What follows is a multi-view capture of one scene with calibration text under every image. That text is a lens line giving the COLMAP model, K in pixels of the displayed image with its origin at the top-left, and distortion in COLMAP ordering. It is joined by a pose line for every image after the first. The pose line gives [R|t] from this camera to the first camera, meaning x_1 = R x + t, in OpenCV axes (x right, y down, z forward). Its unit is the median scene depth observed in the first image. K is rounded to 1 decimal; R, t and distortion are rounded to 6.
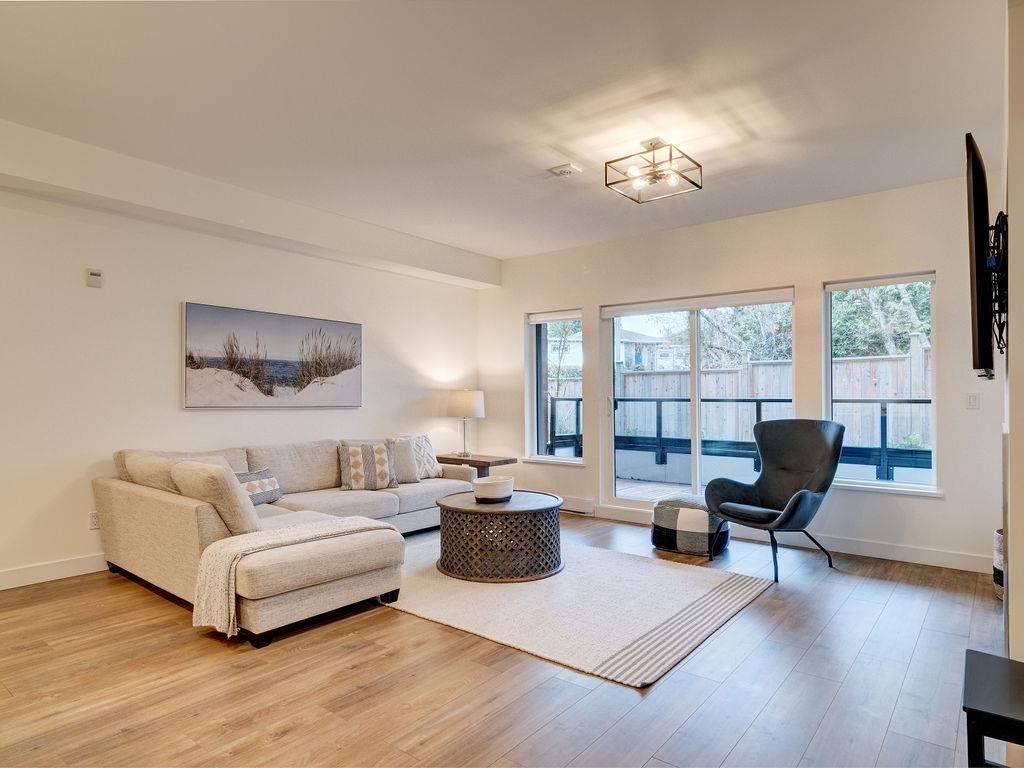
lens RADIAL K [[600.7, 0, 508.0], [0, 600.7, 399.8], [0, 0, 1]] dist [0.005638, -0.000251]
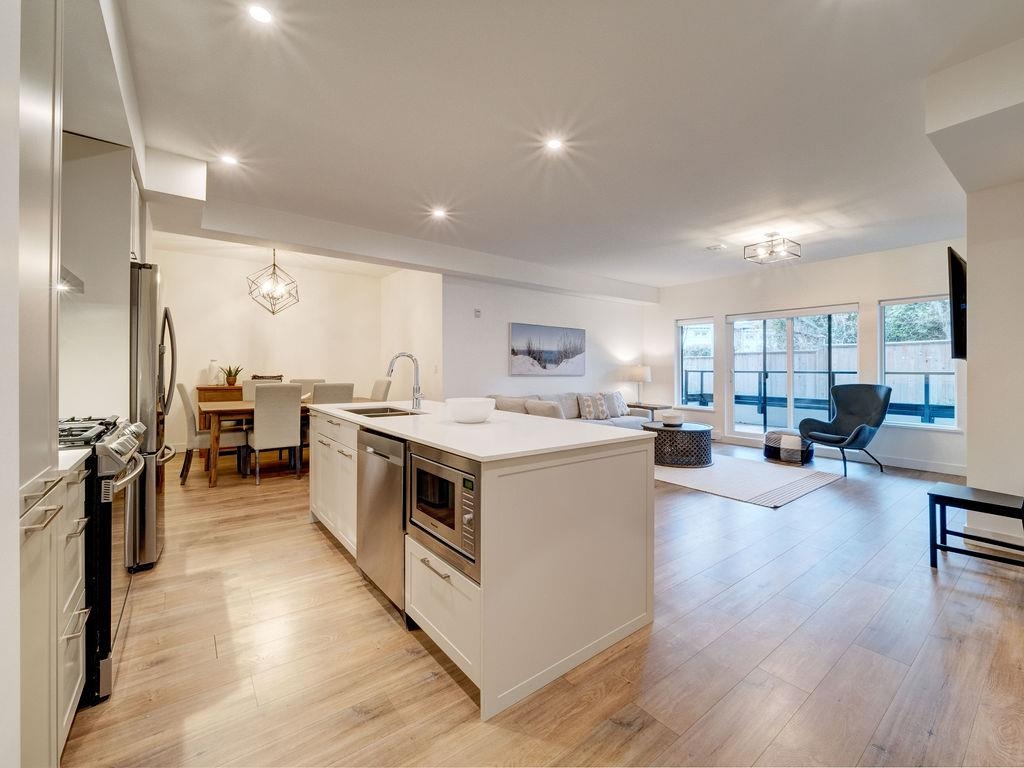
lens RADIAL K [[434.7, 0, 516.7], [0, 434.7, 371.4], [0, 0, 1]] dist [-0.009322, -0.000937]
pose [[0.973386, 0.003980, -0.229137, -0.163165], [-0.003512, 0.999991, 0.002451, -0.002205], [0.229144, -0.001581, 0.973391, -0.363727]]
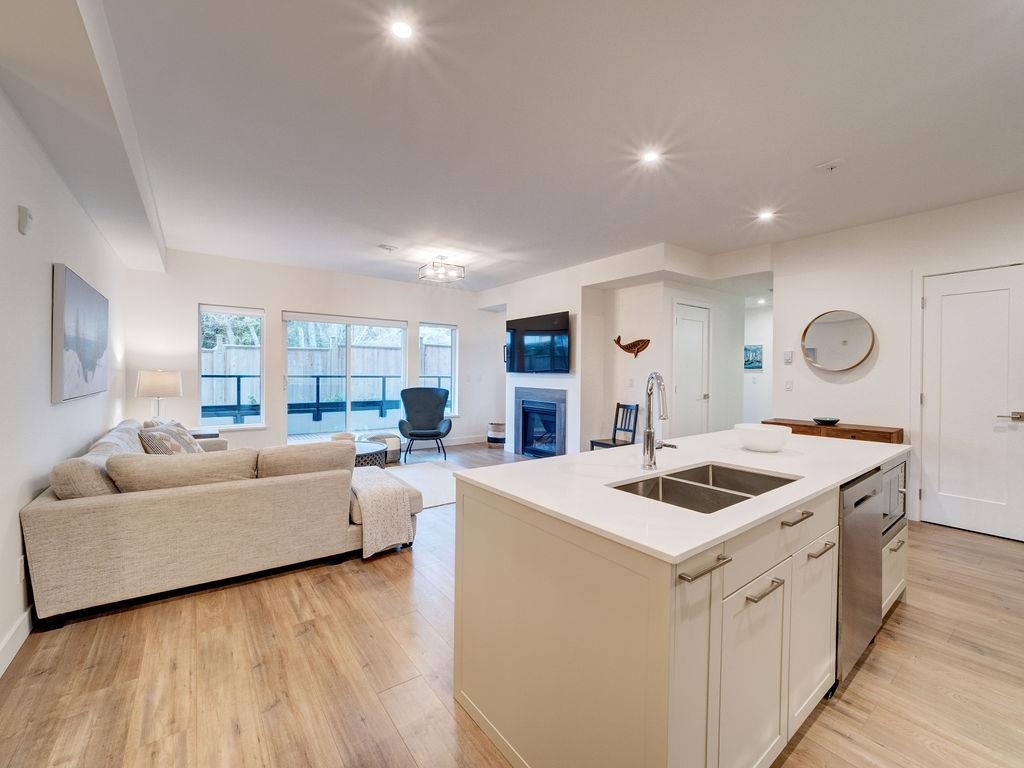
lens RADIAL K [[434.7, 0, 534.7], [0, 434.7, 379.9], [0, 0, 1]] dist [-0.009322, -0.000937]
pose [[0.218459, -0.016246, 0.975711, -0.864267], [-0.012145, 0.999739, 0.019365, -0.028439], [-0.975771, -0.016081, 0.218204, 0.267407]]
